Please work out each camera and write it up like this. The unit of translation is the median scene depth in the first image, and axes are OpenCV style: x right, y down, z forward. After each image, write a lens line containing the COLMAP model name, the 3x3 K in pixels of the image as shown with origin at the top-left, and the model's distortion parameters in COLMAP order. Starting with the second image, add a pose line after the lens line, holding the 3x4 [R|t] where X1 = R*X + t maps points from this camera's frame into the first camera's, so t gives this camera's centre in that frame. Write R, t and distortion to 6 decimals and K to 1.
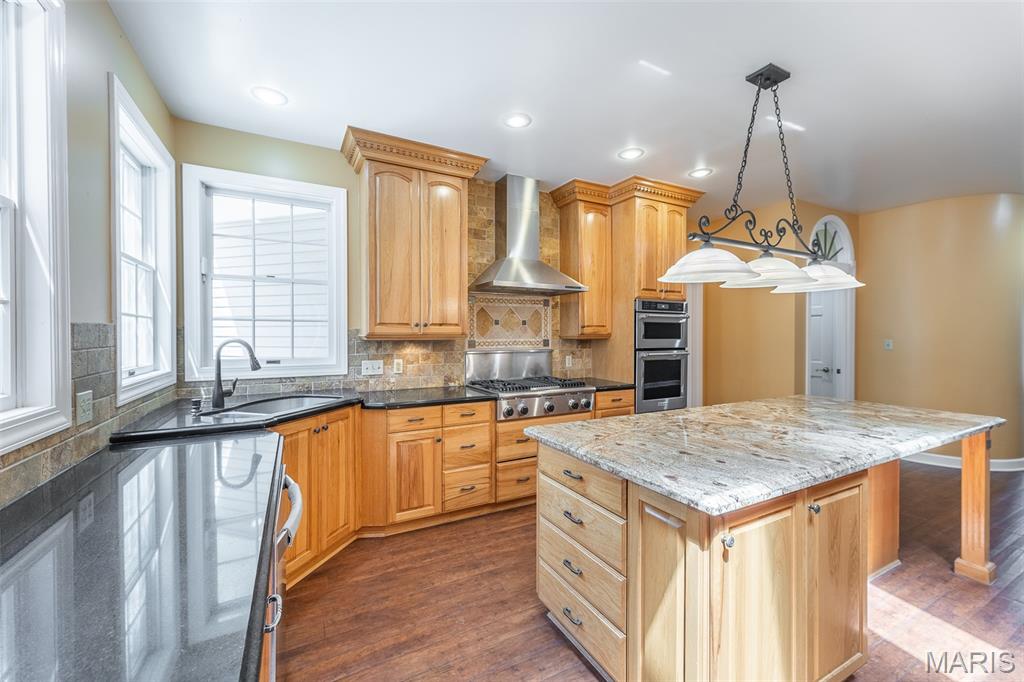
lens RADIAL K [[410.0, 0, 512.1], [0, 410.0, 338.2], [0, 0, 1]] dist [0.014049, -0.000859]
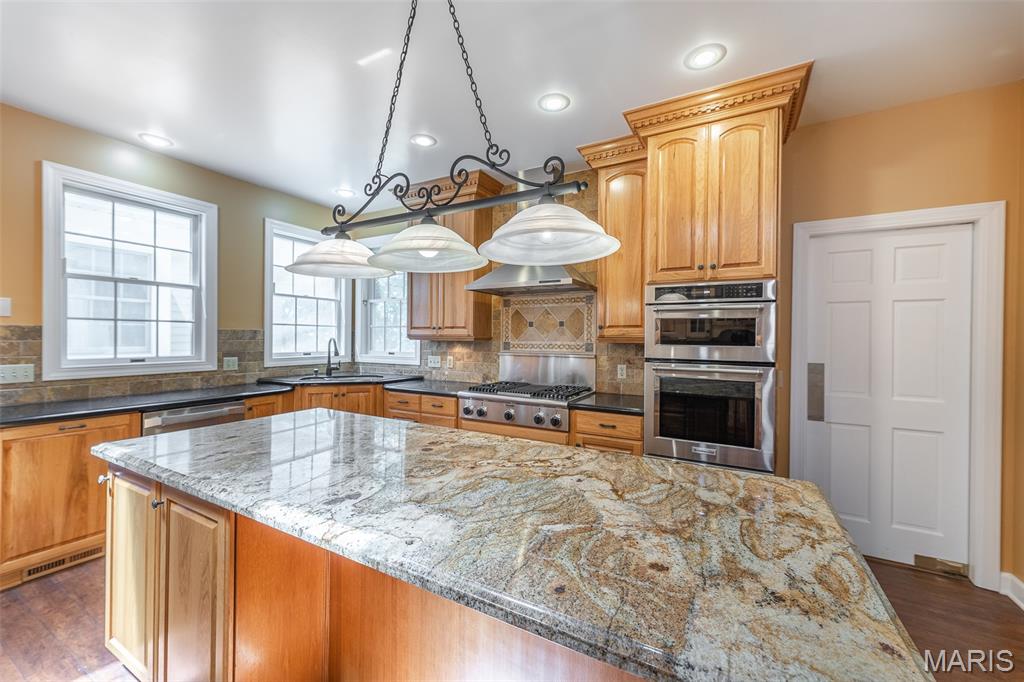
lens RADIAL K [[410.0, 0, 509.1], [0, 410.0, 338.5], [0, 0, 1]] dist [0.014049, -0.000859]
pose [[0.531839, 0.006860, -0.846818, 0.818618], [-0.017353, 0.999846, -0.002799, -0.001307], [0.846668, 0.016183, 0.531876, 0.474223]]
